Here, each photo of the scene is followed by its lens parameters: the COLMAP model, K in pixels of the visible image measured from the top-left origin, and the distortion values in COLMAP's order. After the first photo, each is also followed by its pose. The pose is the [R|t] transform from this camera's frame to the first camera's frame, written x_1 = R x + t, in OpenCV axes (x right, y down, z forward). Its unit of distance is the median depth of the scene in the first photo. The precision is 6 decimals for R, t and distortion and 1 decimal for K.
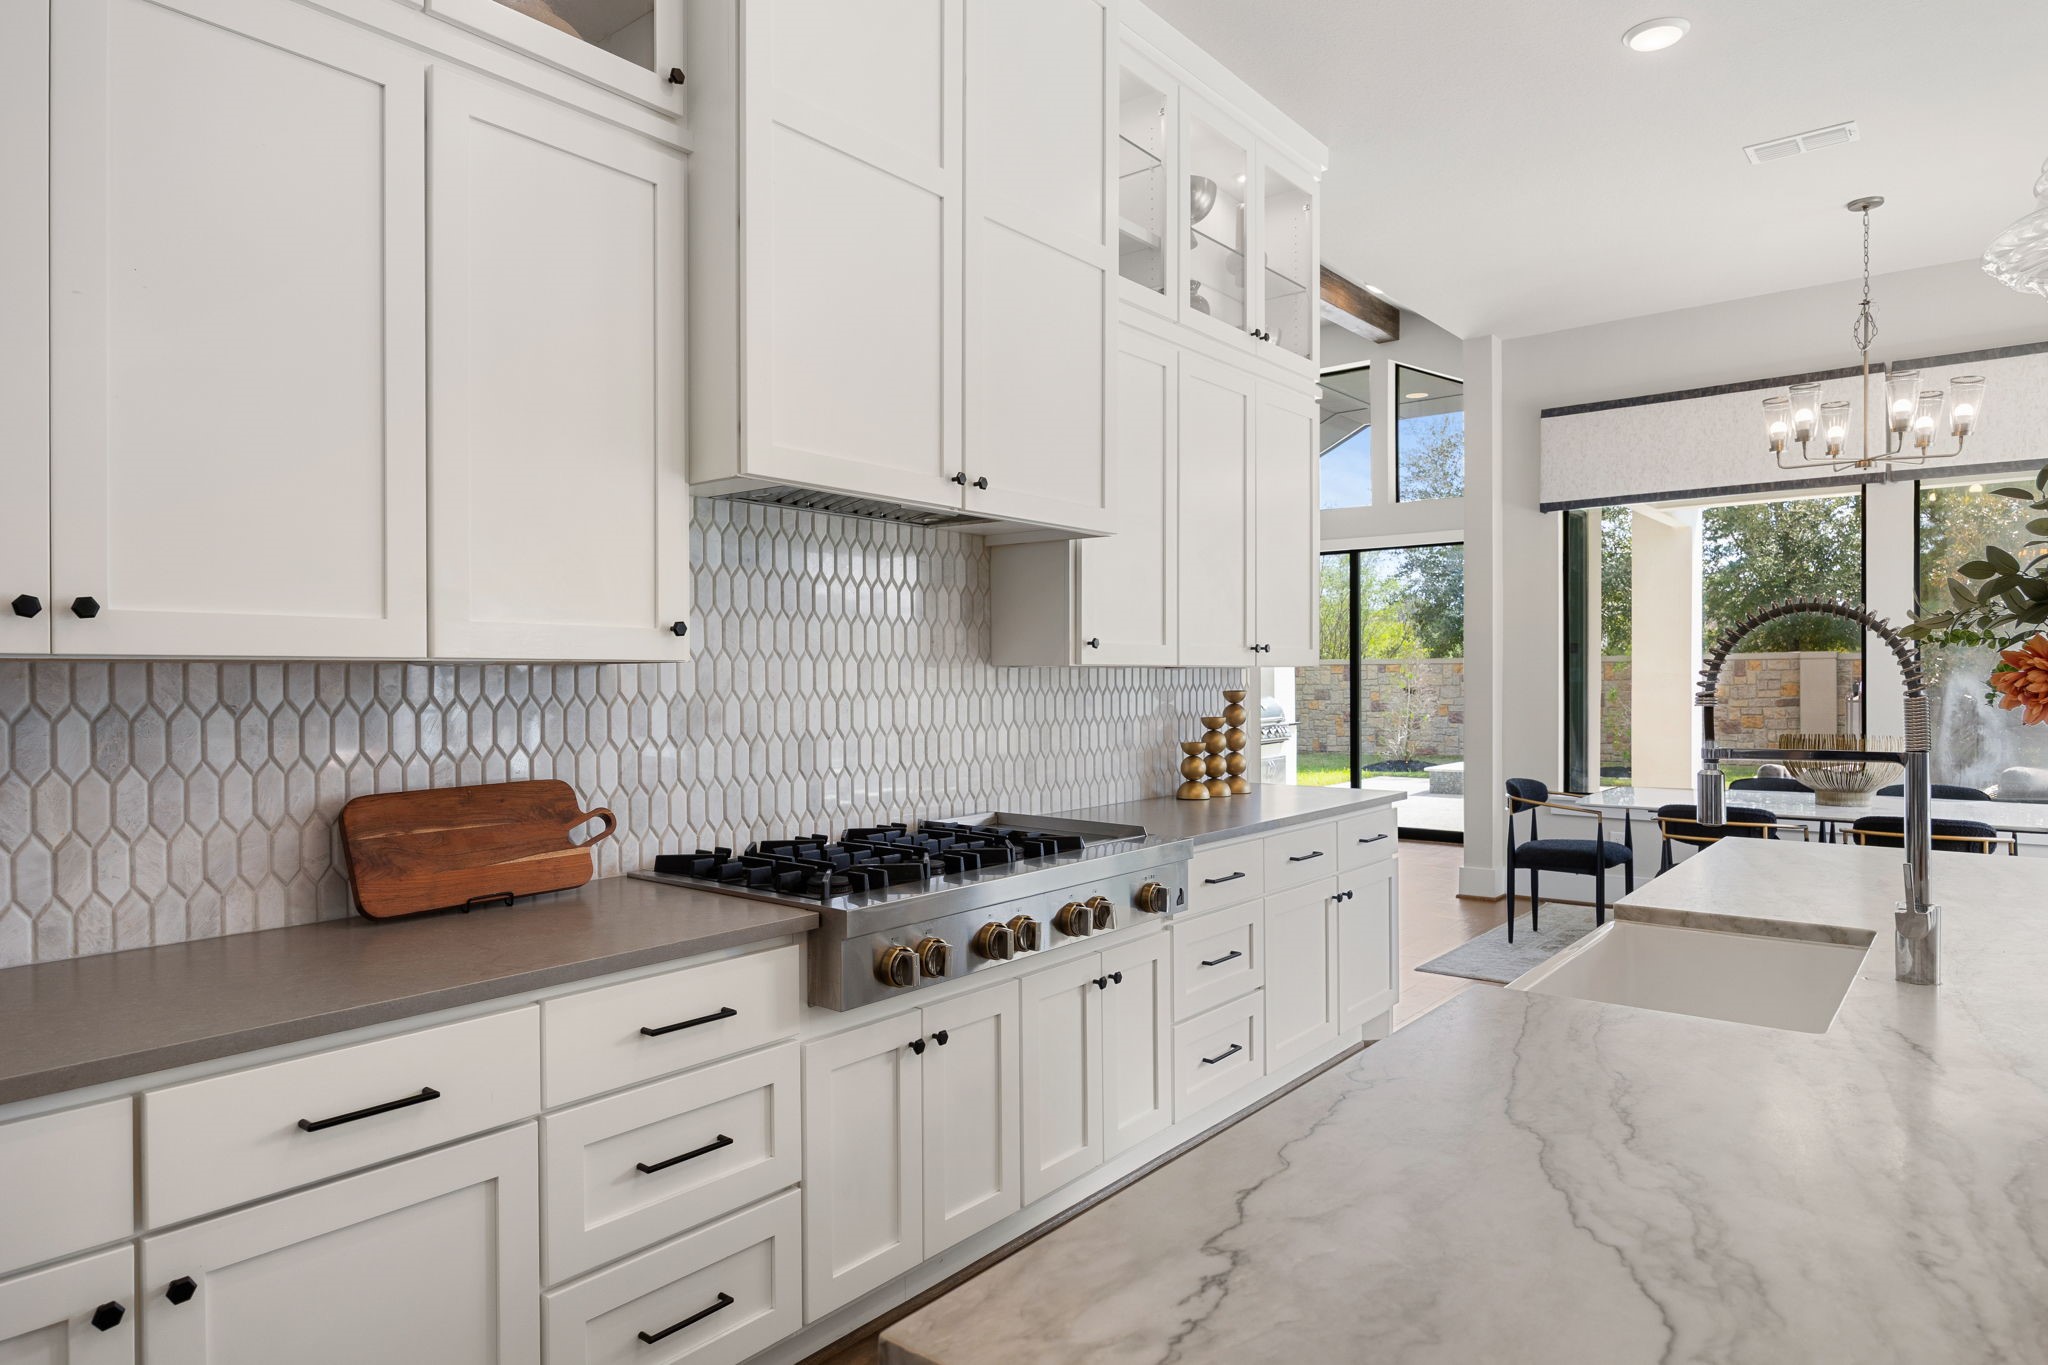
lens RADIAL K [[1205.3, 0, 1028.2], [0, 1205.3, 688.6], [0, 0, 1]] dist [0.000701, -0.000875]
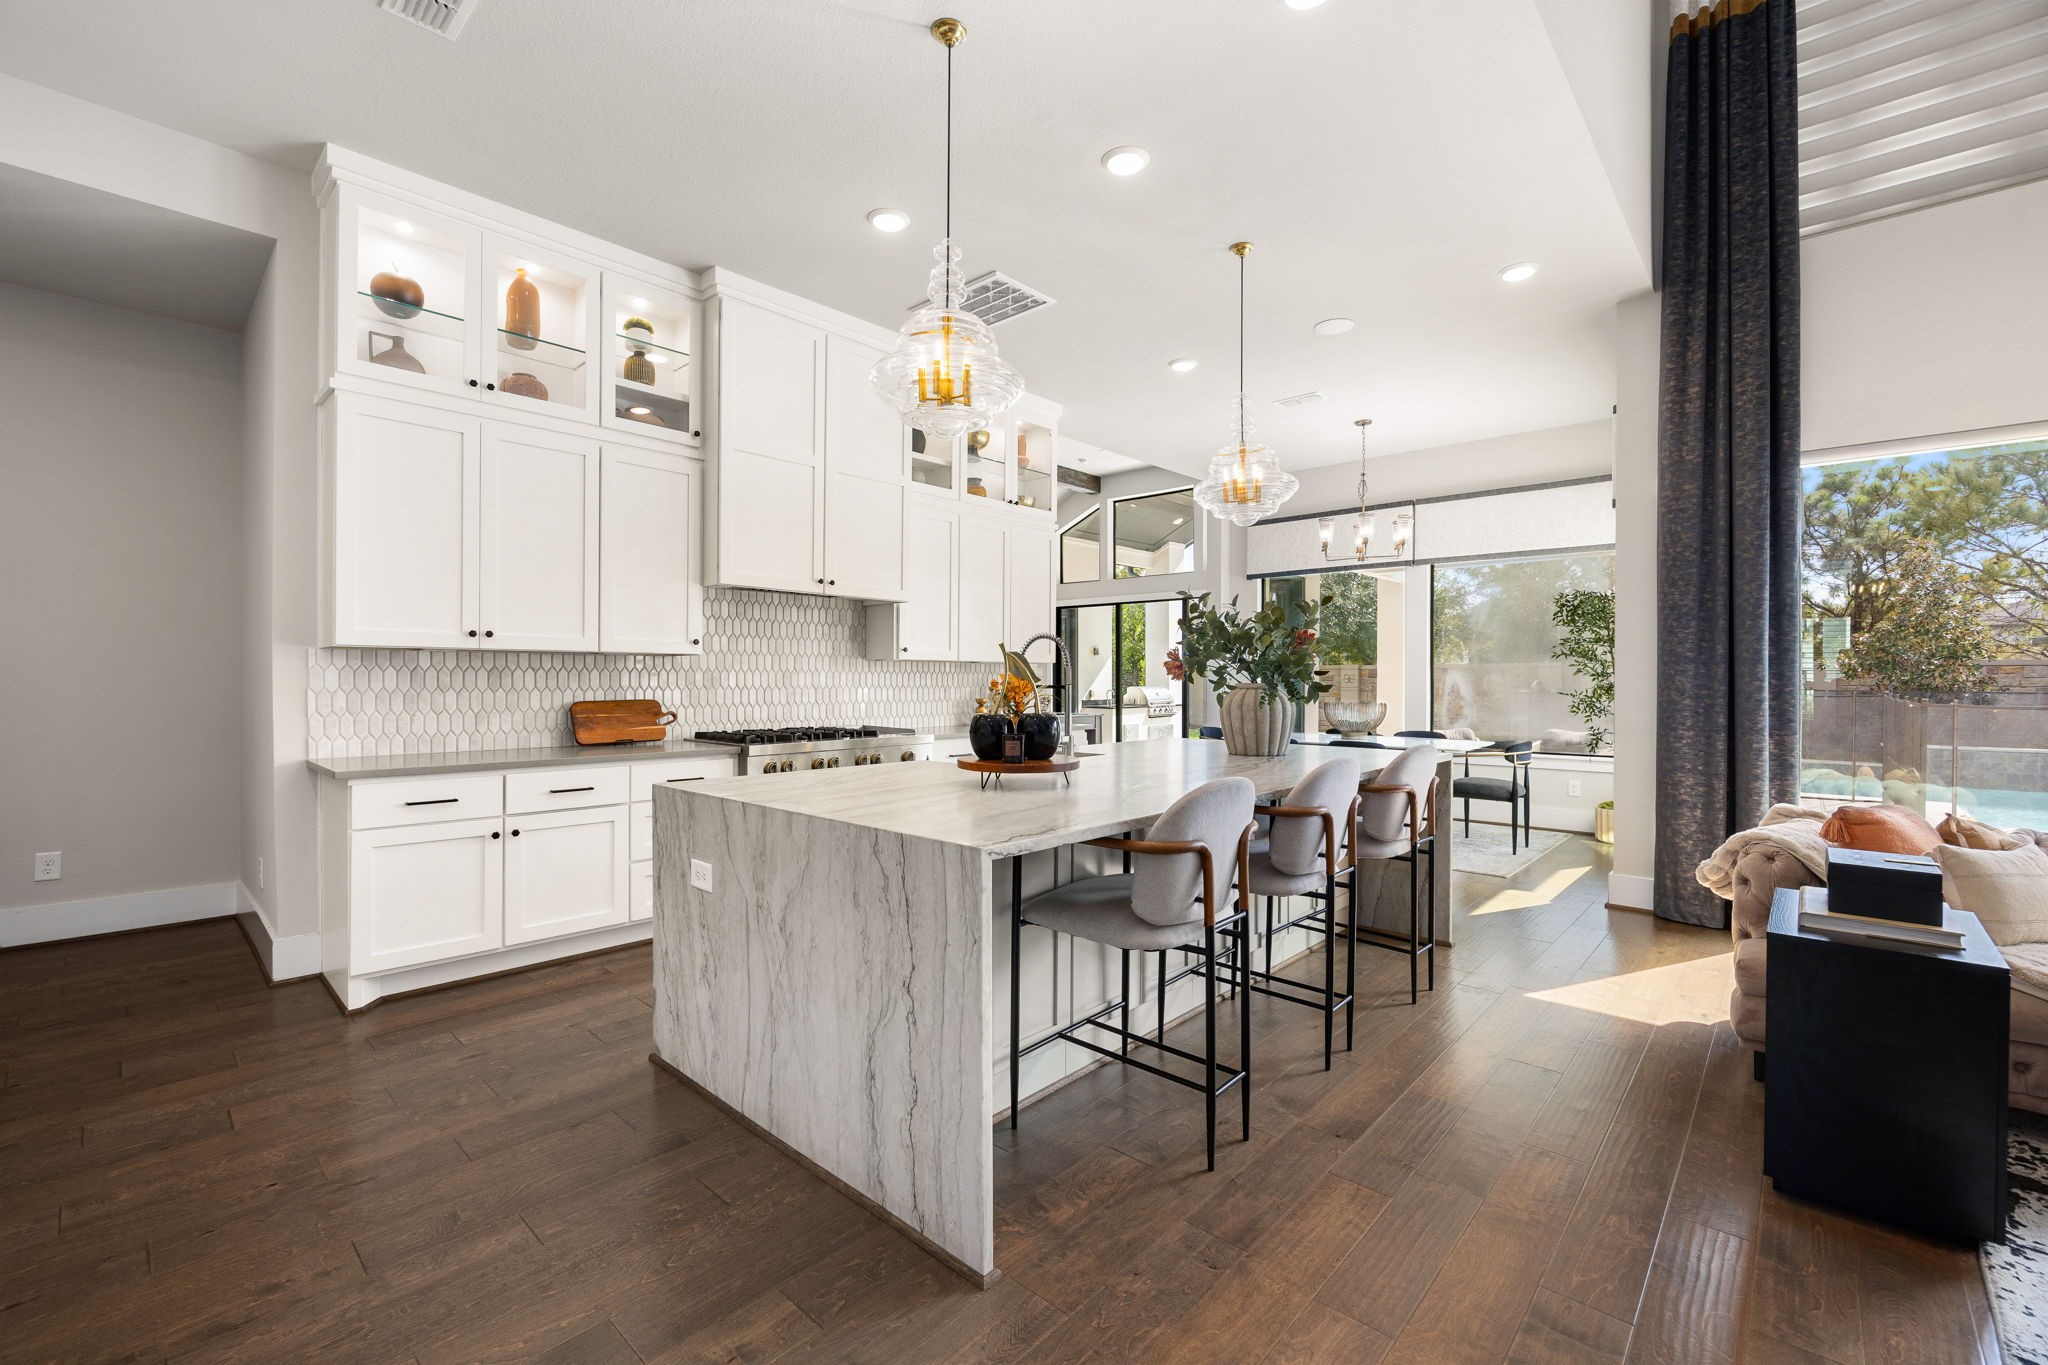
lens RADIAL K [[845.7, 0, 1024.0], [0, 845.7, 682.5], [0, 0, 1]] dist [-0.001258, -0.000007]
pose [[0.997799, 0.006992, -0.065945, 0.490583], [-0.007409, 0.999954, -0.006074, 0.040552], [0.065900, 0.006549, 0.997805, -0.716083]]
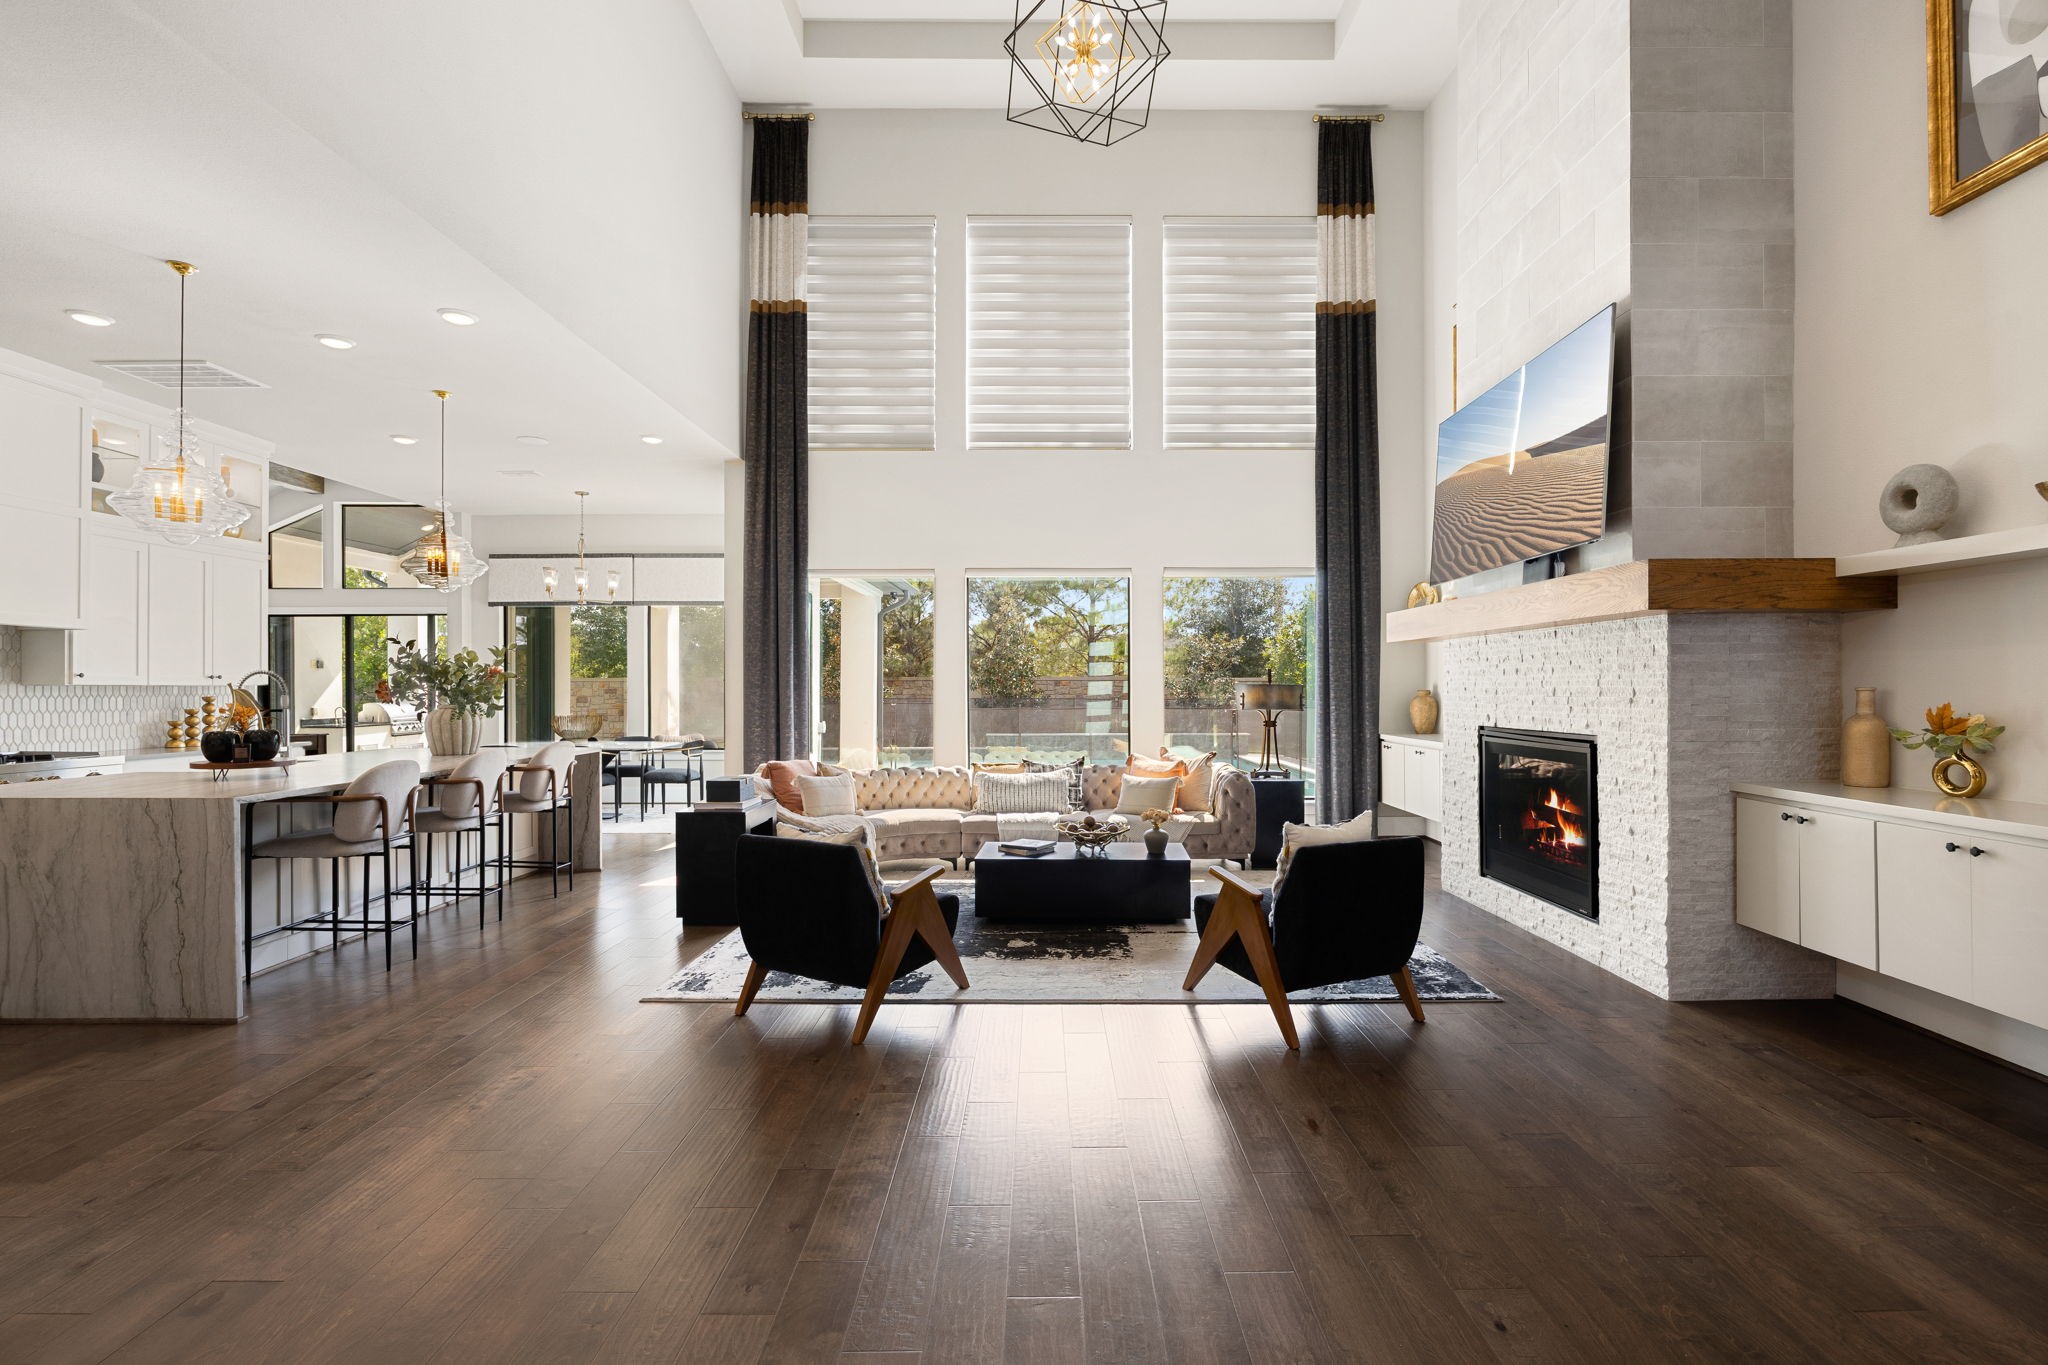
lens RADIAL K [[909.4, 0, 1032.9], [0, 909.4, 688.7], [0, 0, 1]] dist [-0.011082, -0.000188]
pose [[0.775241, 0.001419, 0.631665, 0.491536], [0.006524, 0.999926, -0.010253, 0.022261], [-0.631632, 0.012069, 0.775174, -1.899808]]
